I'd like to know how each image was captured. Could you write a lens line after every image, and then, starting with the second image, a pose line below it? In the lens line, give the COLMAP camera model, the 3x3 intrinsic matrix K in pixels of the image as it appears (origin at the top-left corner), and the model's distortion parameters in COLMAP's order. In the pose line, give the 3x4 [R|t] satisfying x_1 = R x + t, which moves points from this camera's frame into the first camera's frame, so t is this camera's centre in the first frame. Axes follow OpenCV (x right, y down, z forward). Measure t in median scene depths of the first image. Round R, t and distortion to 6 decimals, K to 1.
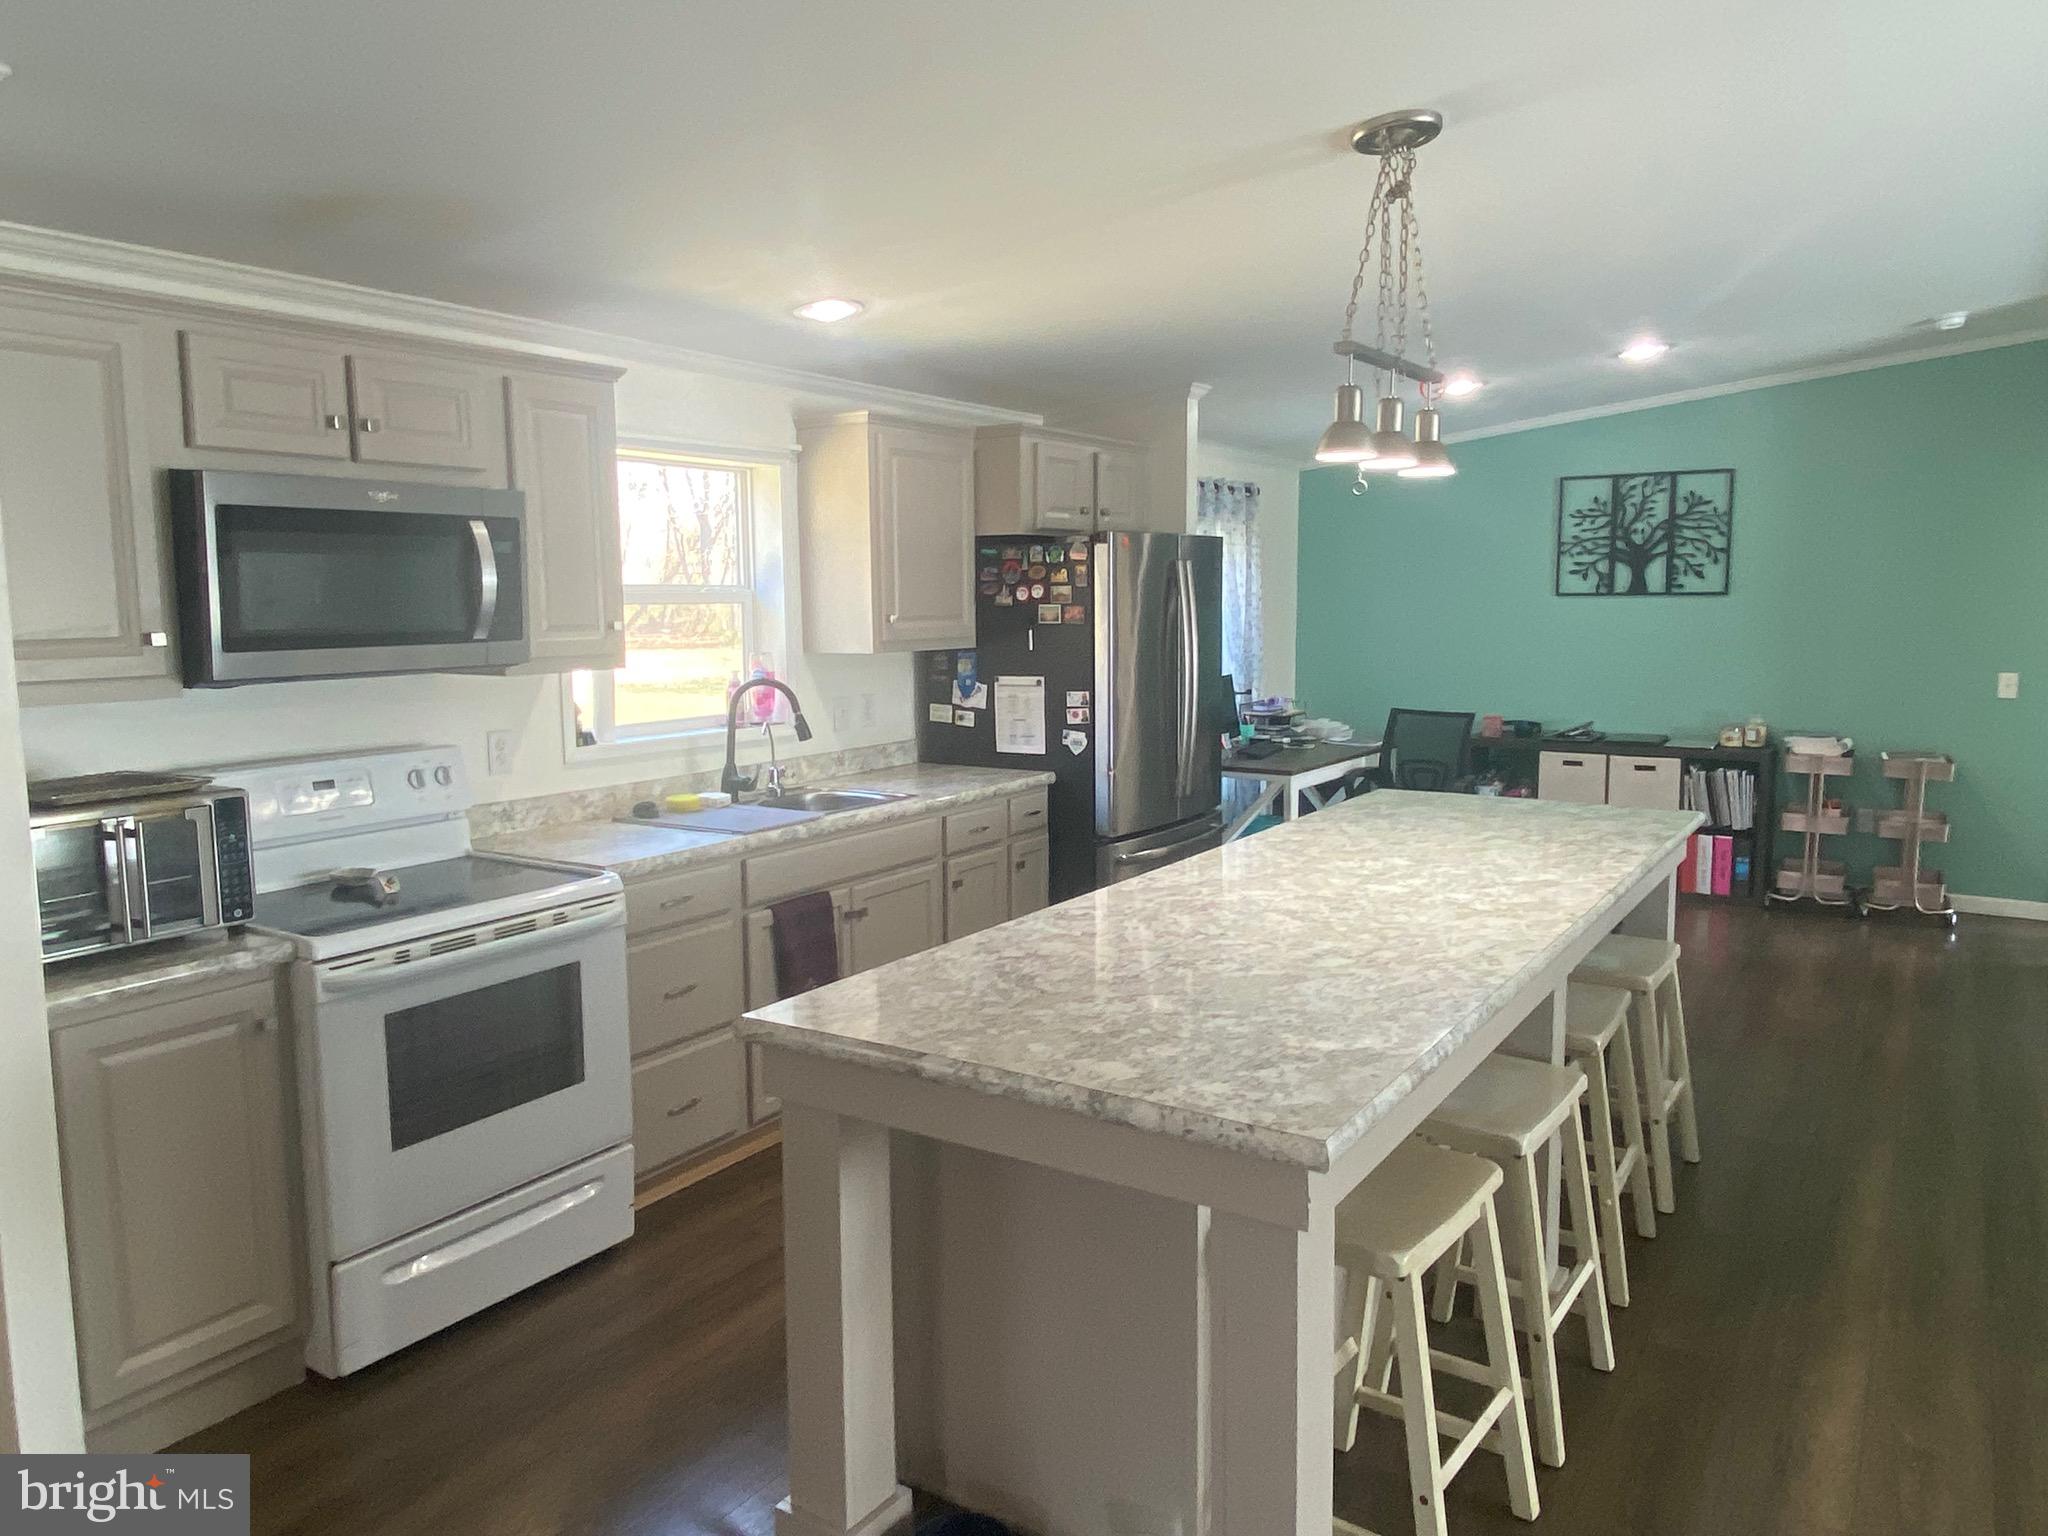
lens RADIAL K [[1422.6, 0, 1013.8], [0, 1422.6, 755.4], [0, 0, 1]] dist [0.067694, -0.069551]
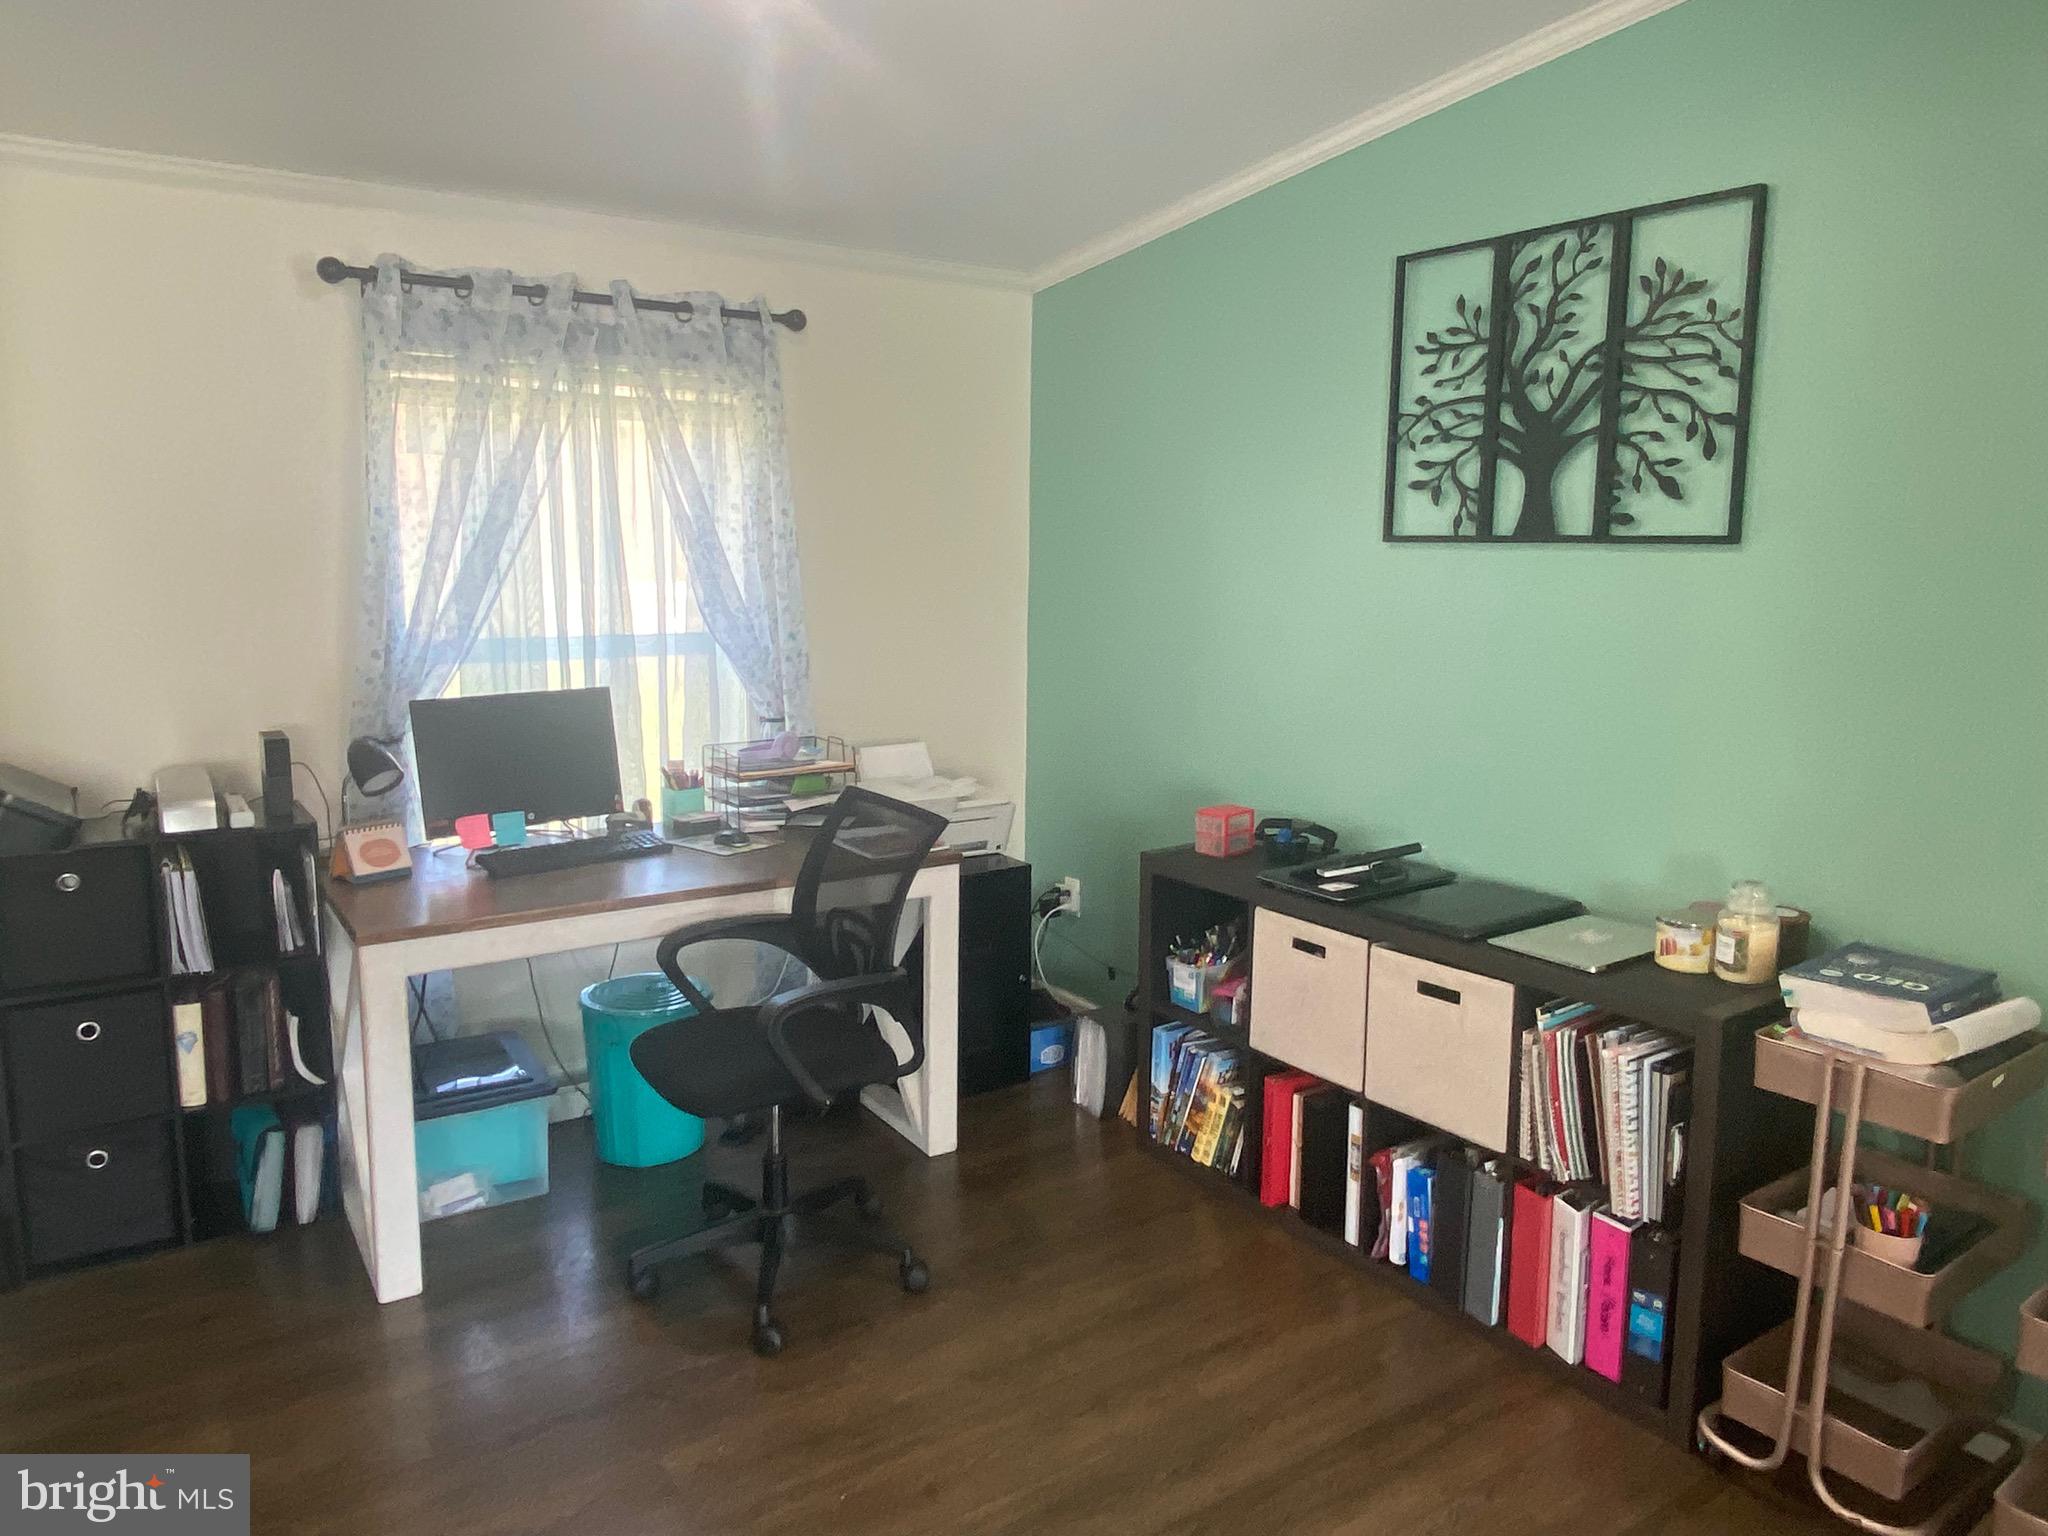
lens RADIAL K [[1422.6, 0, 1010.4], [0, 1422.6, 756.6], [0, 0, 1]] dist [0.067694, -0.069551]
pose [[0.930381, 0.070365, -0.359777, 0.489976], [-0.057891, 0.997293, 0.045344, -0.068205], [0.361994, -0.021359, 0.931936, 0.634758]]
